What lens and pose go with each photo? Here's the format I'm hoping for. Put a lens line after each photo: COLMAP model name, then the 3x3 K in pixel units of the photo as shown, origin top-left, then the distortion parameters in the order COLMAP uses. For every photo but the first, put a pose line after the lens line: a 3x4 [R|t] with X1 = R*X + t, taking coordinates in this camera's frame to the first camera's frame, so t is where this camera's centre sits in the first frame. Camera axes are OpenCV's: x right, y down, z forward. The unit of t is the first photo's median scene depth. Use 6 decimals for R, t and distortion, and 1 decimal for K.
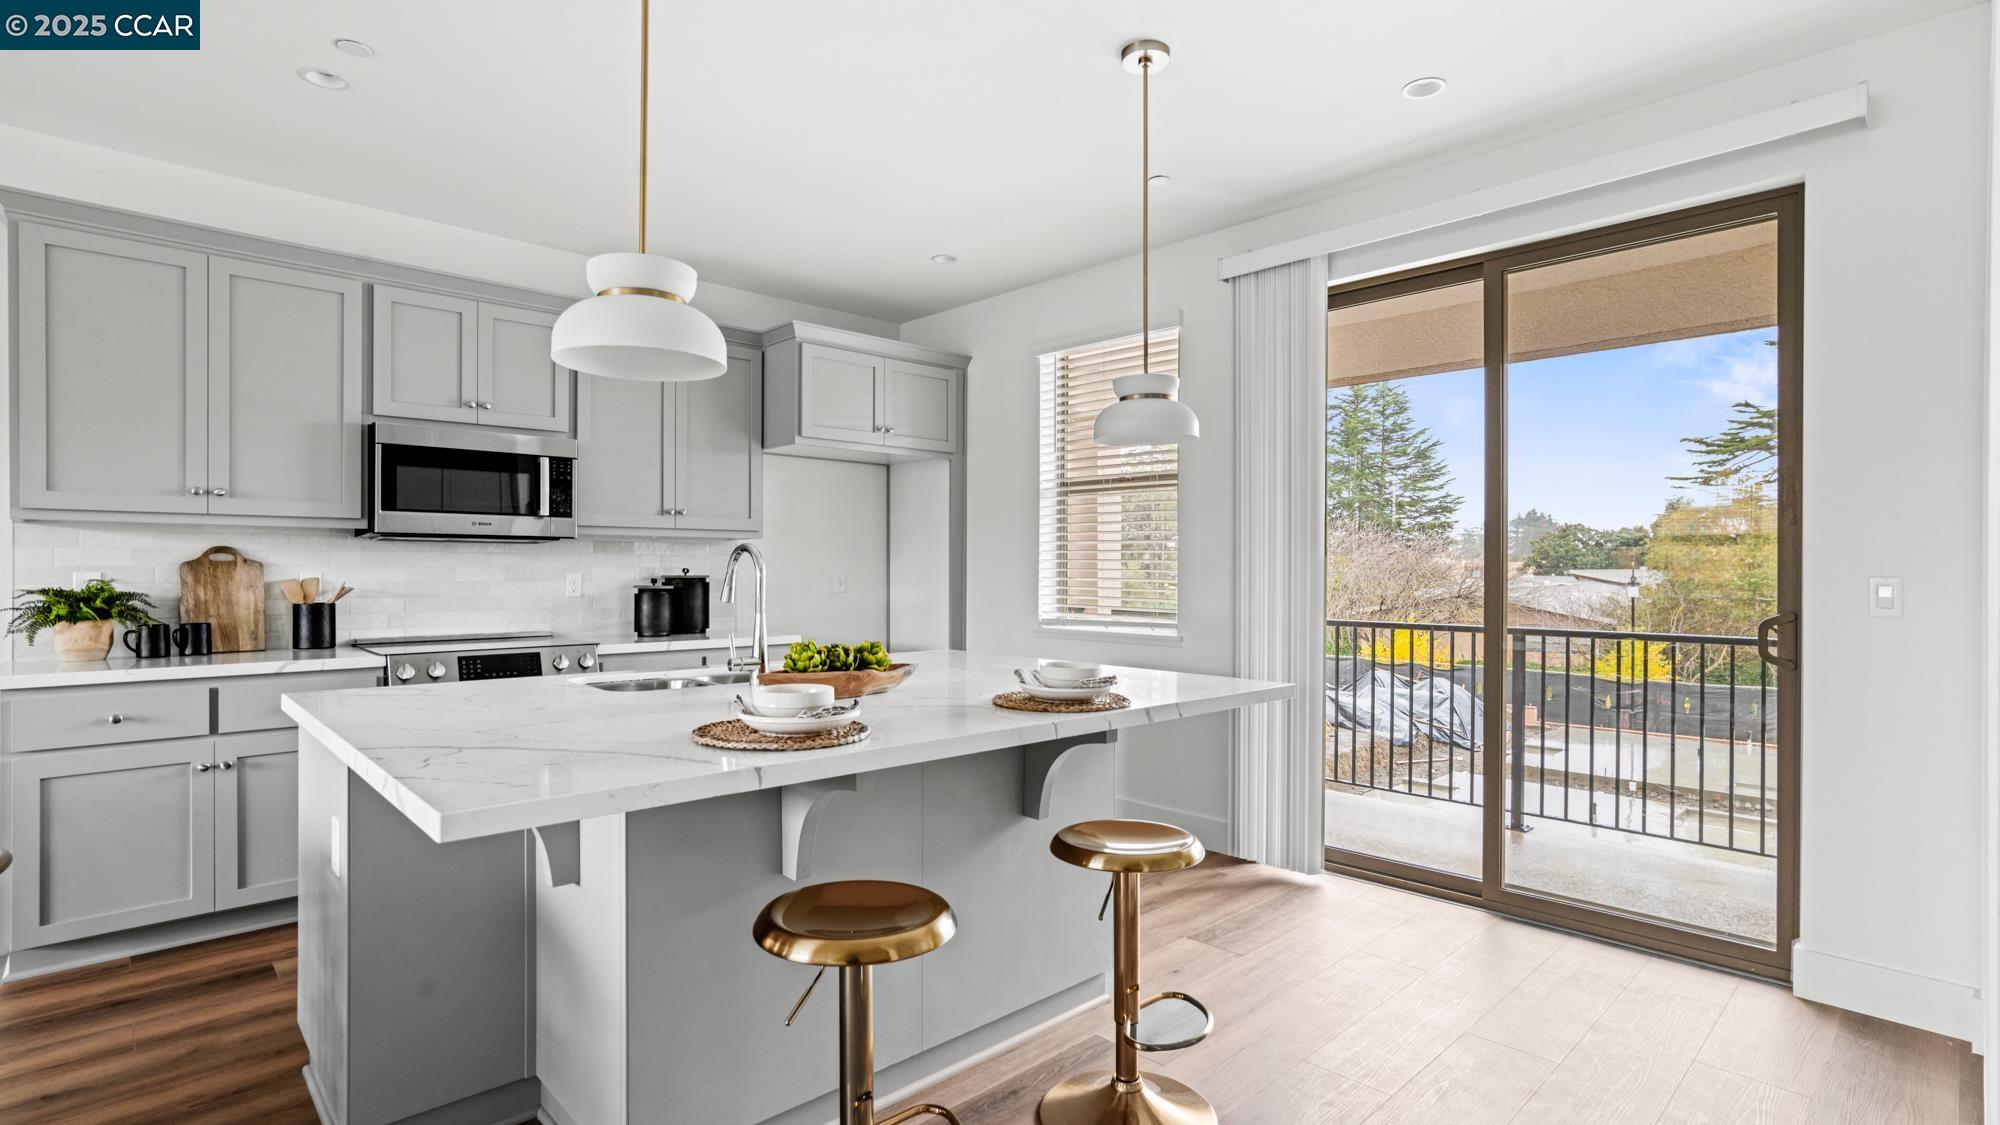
lens RADIAL K [[920.4, 0, 992.3], [0, 920.4, 579.4], [0, 0, 1]] dist [-0.030295, 0.010913]
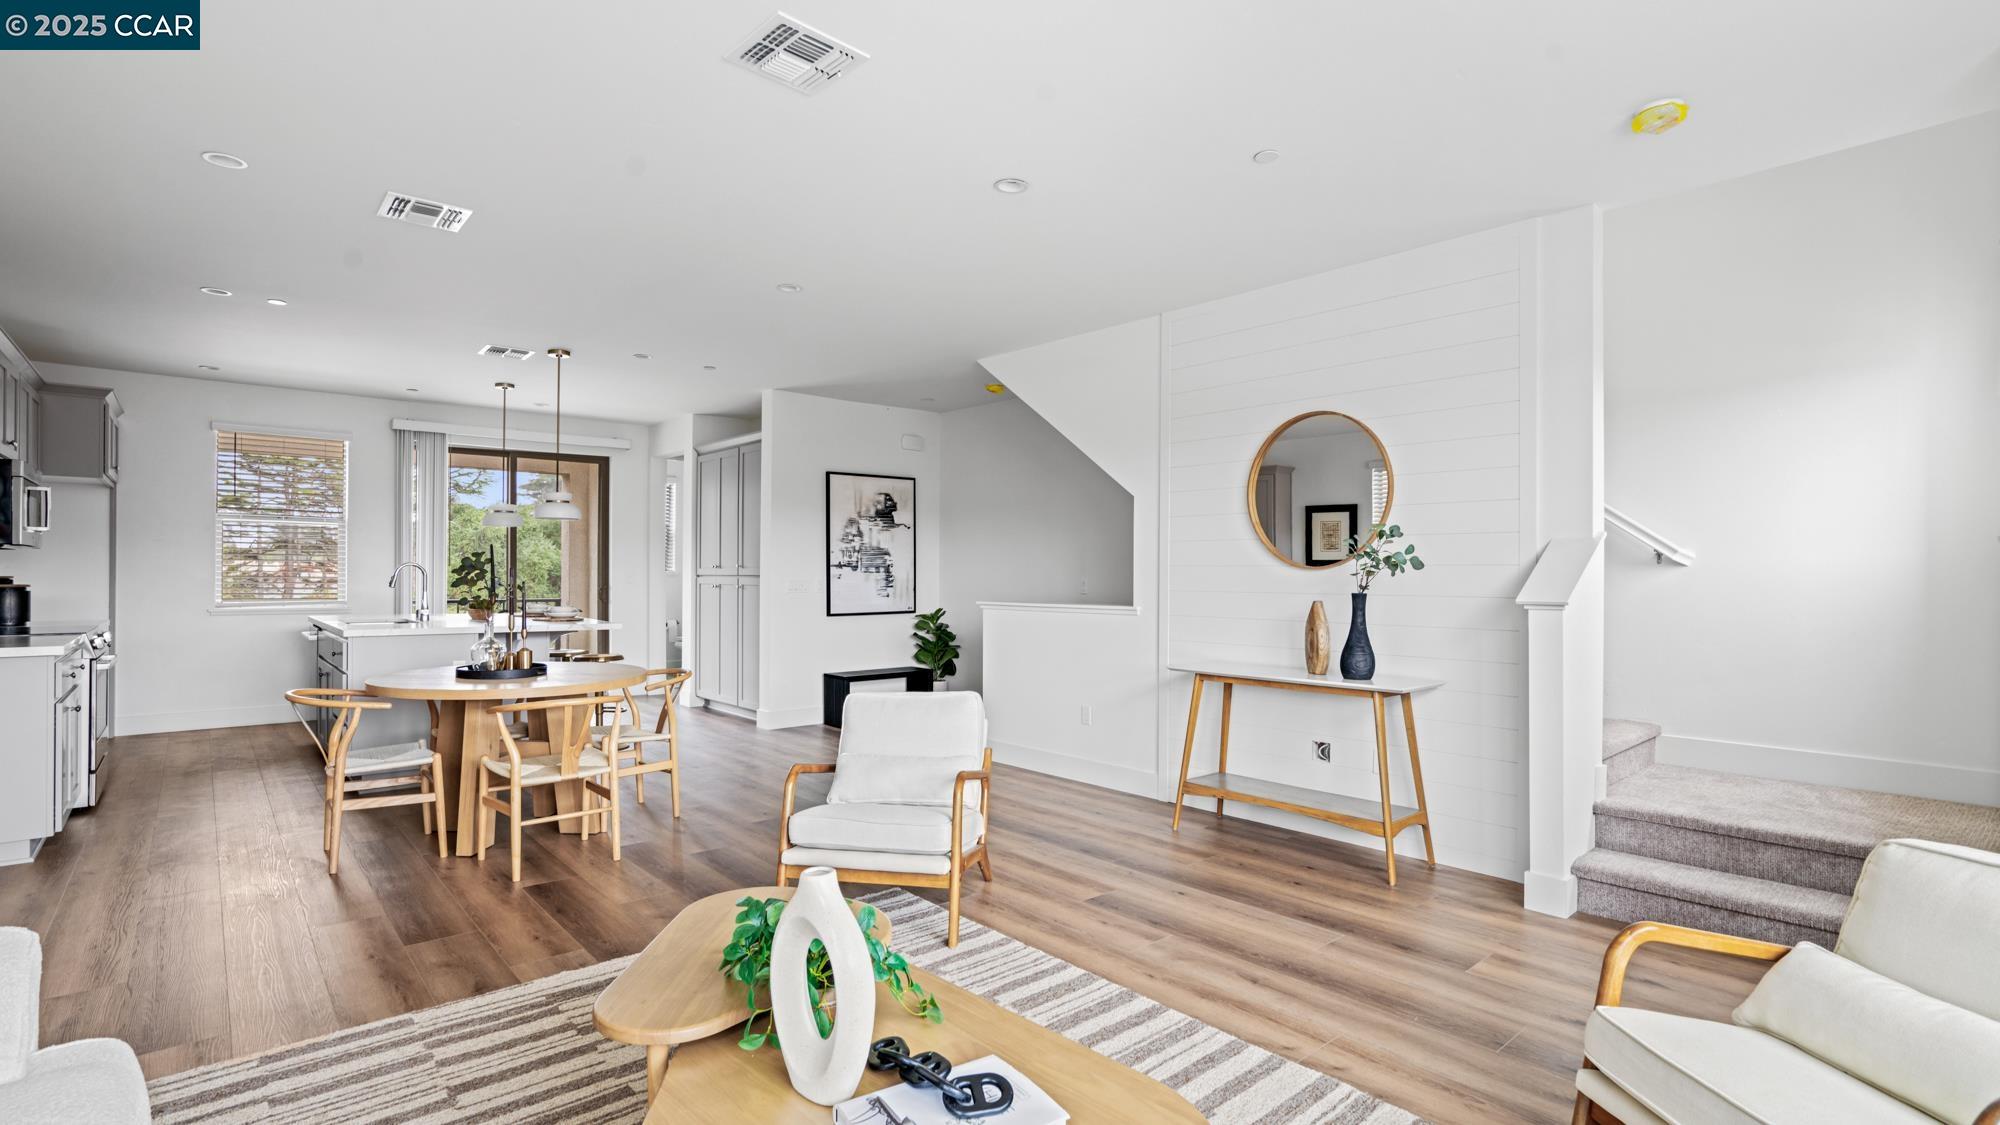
lens RADIAL K [[920.4, 0, 1001.8], [0, 920.4, 563.0], [0, 0, 1]] dist [-0.030295, 0.010913]
pose [[0.041211, 0.007363, 0.999123, -2.174145], [0.005438, 0.999956, -0.007593, -0.010966], [-0.999136, 0.005746, 0.041169, -0.531236]]
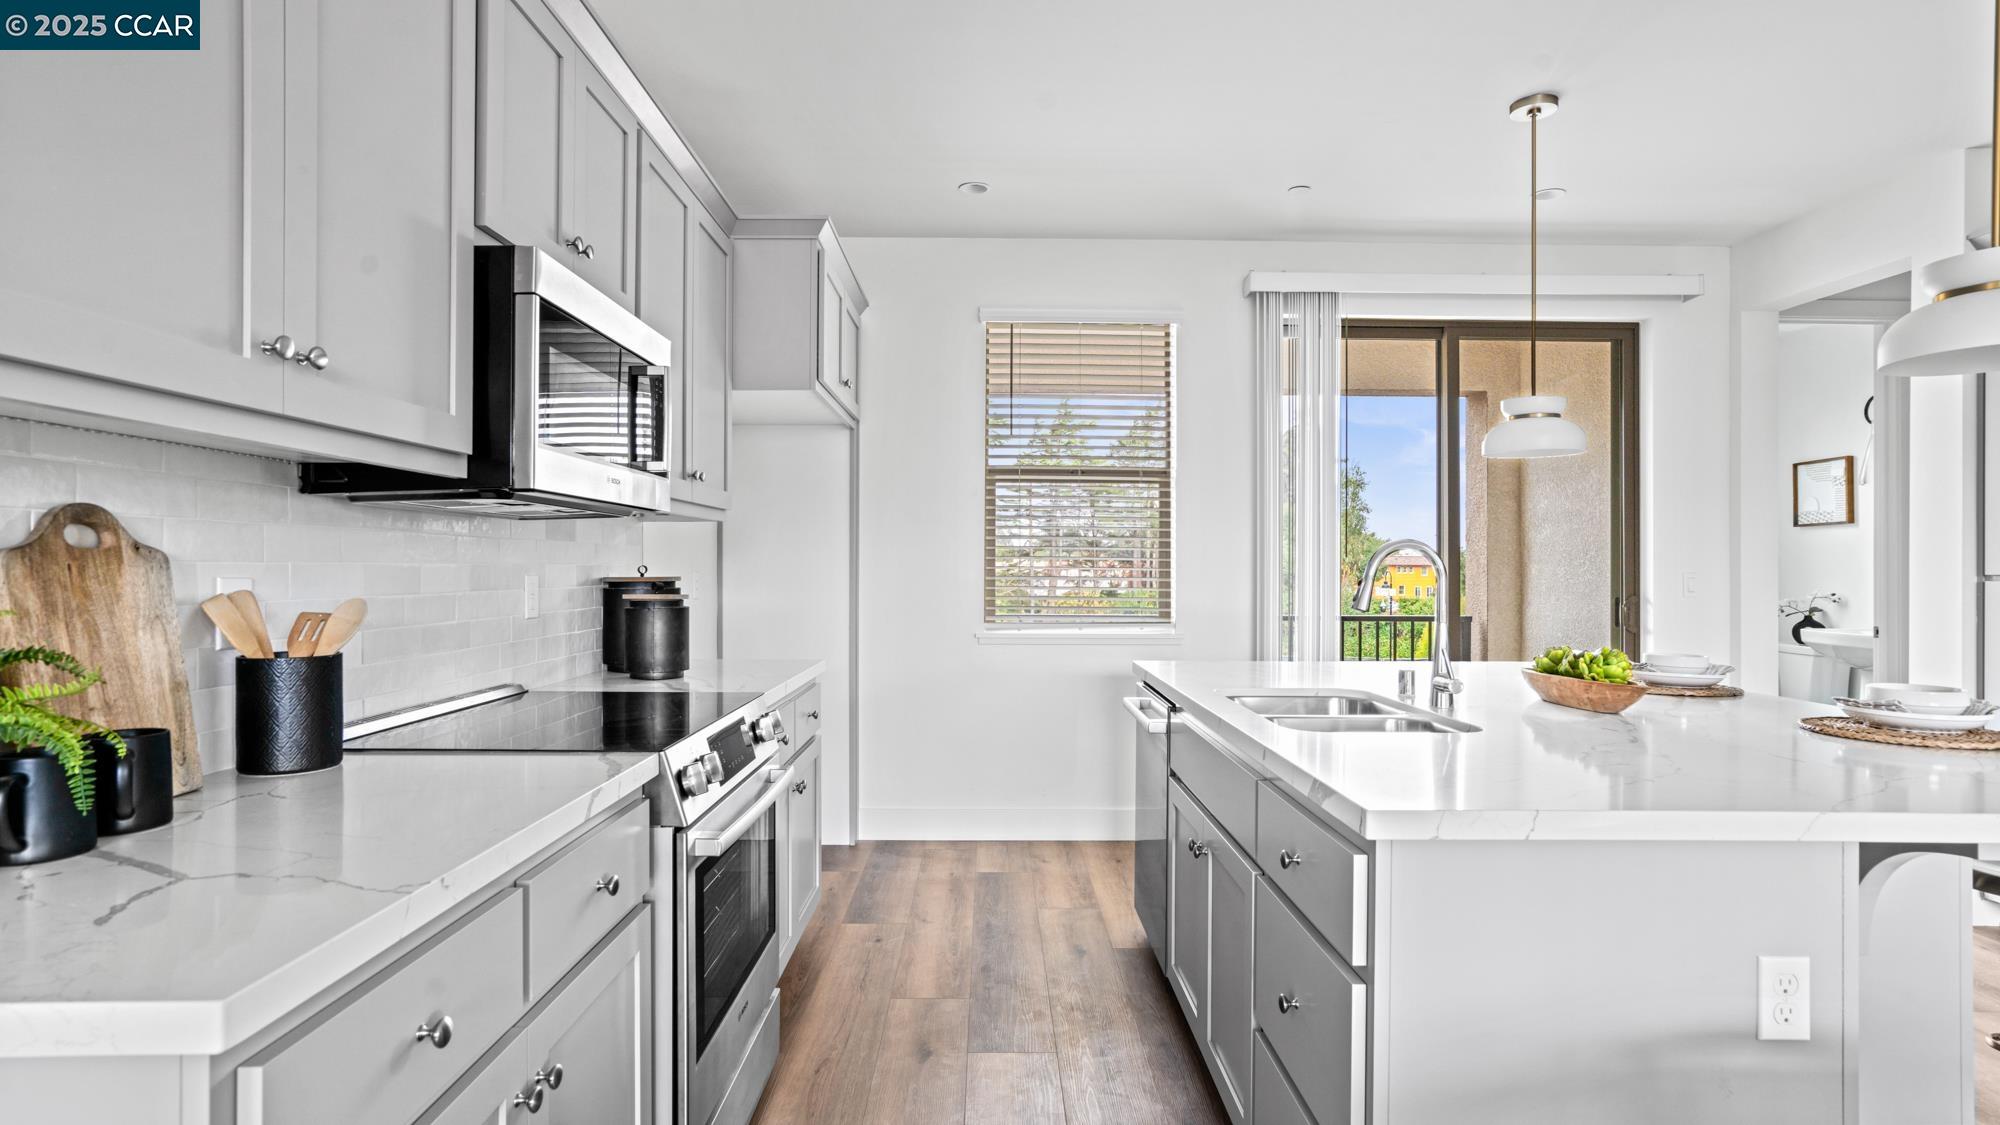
lens RADIAL K [[1003.7, 0, 997.1], [0, 1003.7, 568.3], [0, 0, 1]] dist [-0.014903, 0.004320]
pose [[0.687813, 0.000981, 0.725887, -0.994894], [0.002207, 0.999992, -0.003443, -0.011209], [-0.725884, 0.003970, 0.687805, 0.553829]]
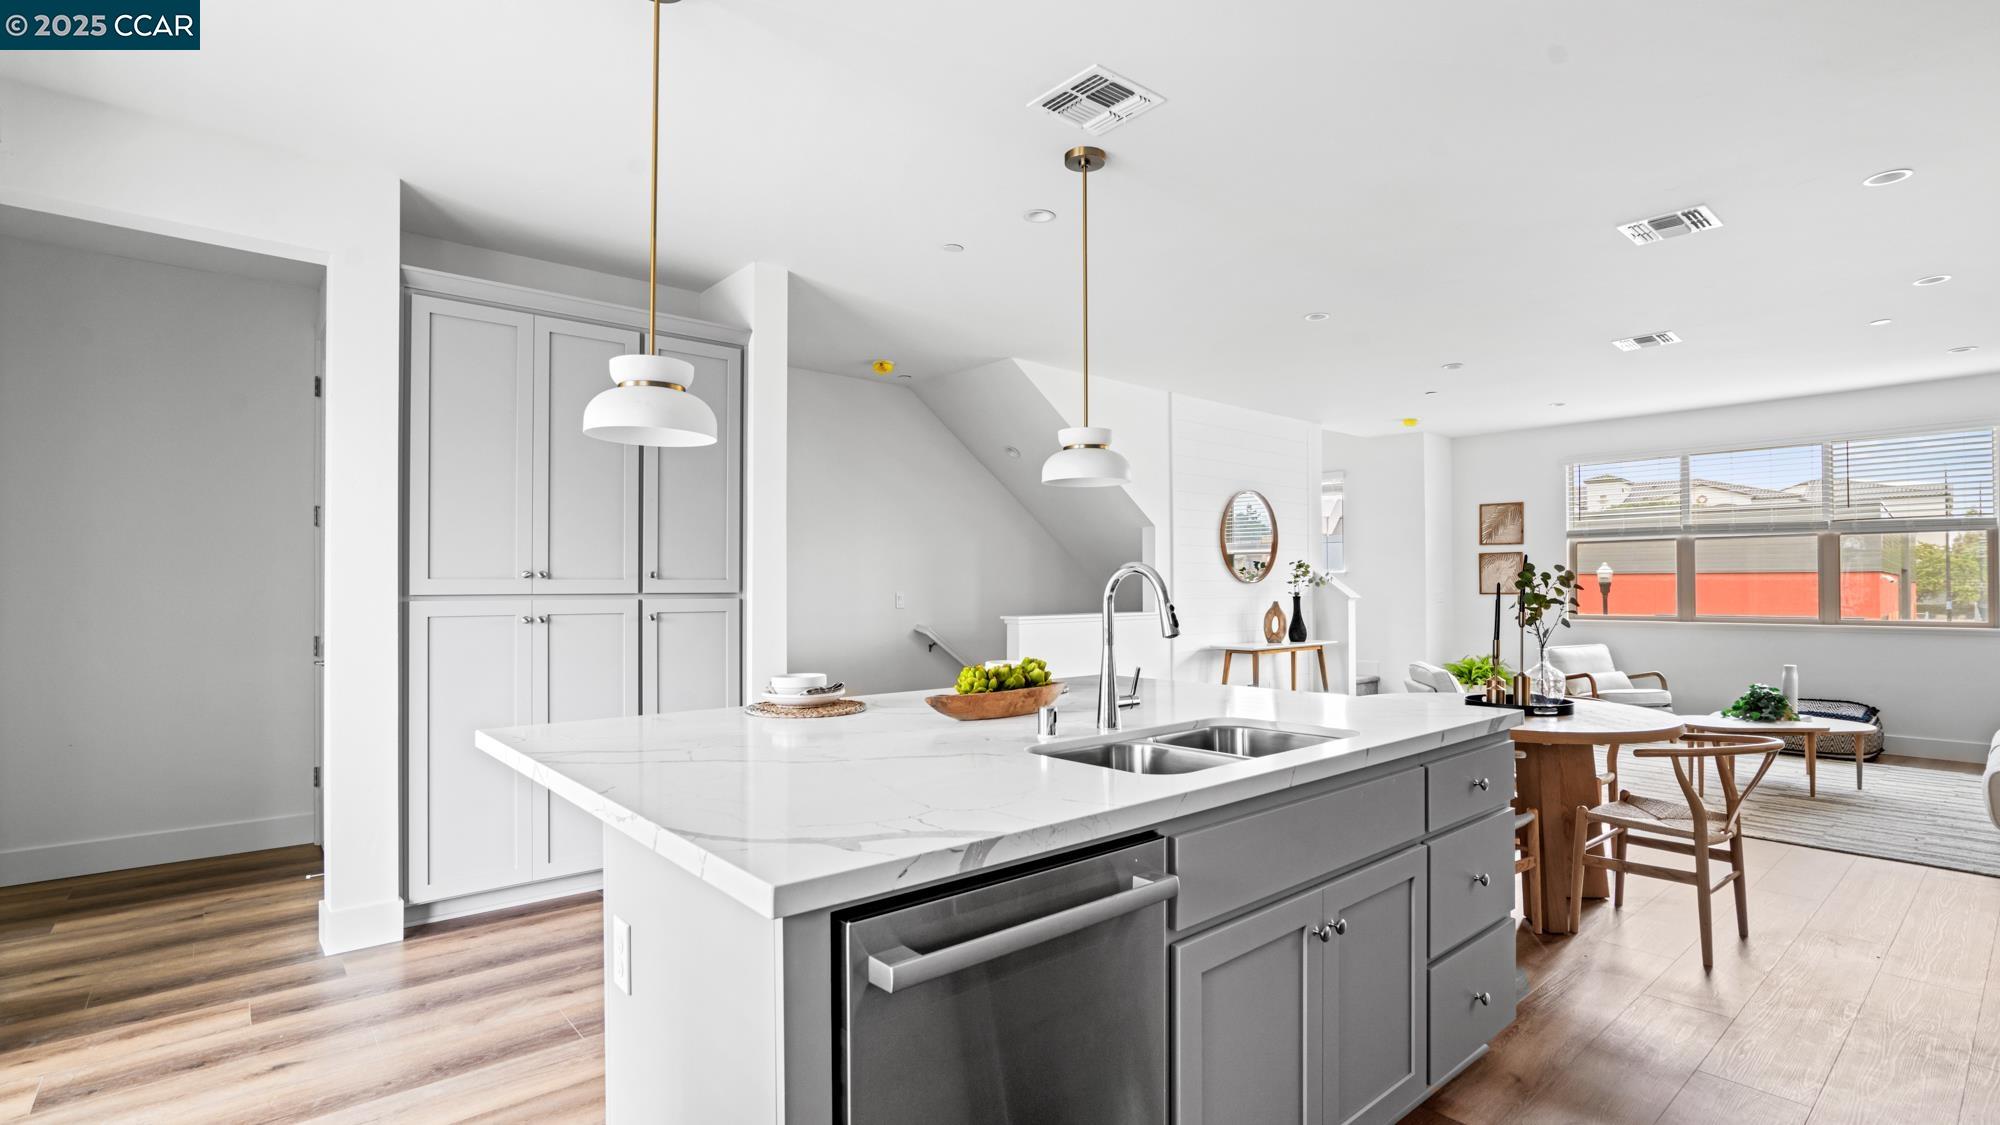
lens RADIAL K [[920.4, 0, 1003.5], [0, 920.4, 571.3], [0, 0, 1]] dist [-0.030295, 0.010913]
pose [[-0.999291, -0.001742, 0.037602, -0.139889], [-0.001958, 0.999982, -0.005717, -0.022968], [-0.037591, -0.005786, -0.999276, 1.488260]]
